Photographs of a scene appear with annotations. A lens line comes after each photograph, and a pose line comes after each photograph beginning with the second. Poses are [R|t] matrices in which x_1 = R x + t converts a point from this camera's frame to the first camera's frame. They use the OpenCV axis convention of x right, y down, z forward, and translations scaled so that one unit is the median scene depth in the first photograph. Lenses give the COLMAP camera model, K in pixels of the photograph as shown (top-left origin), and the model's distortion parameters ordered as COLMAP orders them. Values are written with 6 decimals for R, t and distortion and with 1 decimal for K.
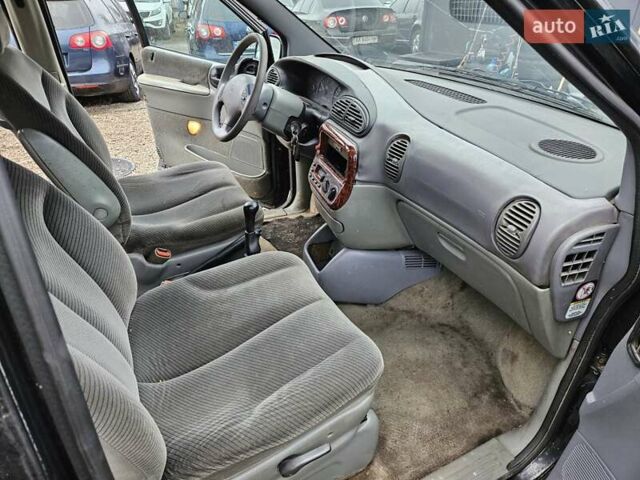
lens RADIAL K [[425.0, 0, 320.0], [0, 425.0, 240.0], [0, 0, 1]] dist [0.105343, -0.087712]
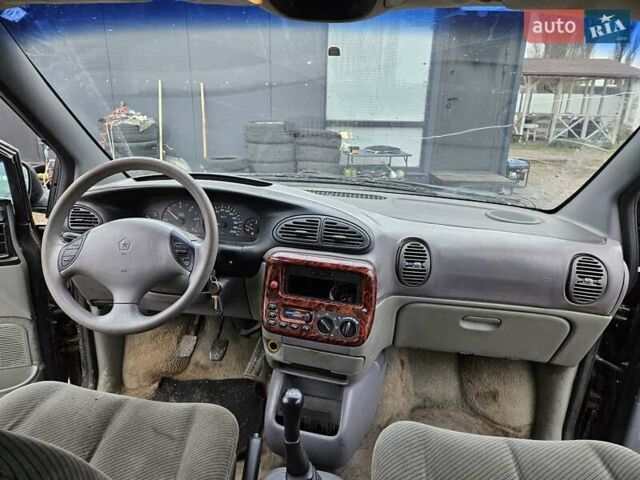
lens RADIAL K [[425.0, 0, 320.0], [0, 425.0, 240.0], [0, 0, 1]] dist [0.105343, -0.087712]
pose [[0.539457, -0.247198, 0.804909, -0.610089], [0.397924, 0.917295, 0.015022, -0.298405], [-0.742053, 0.312189, 0.593207, 0.517935]]
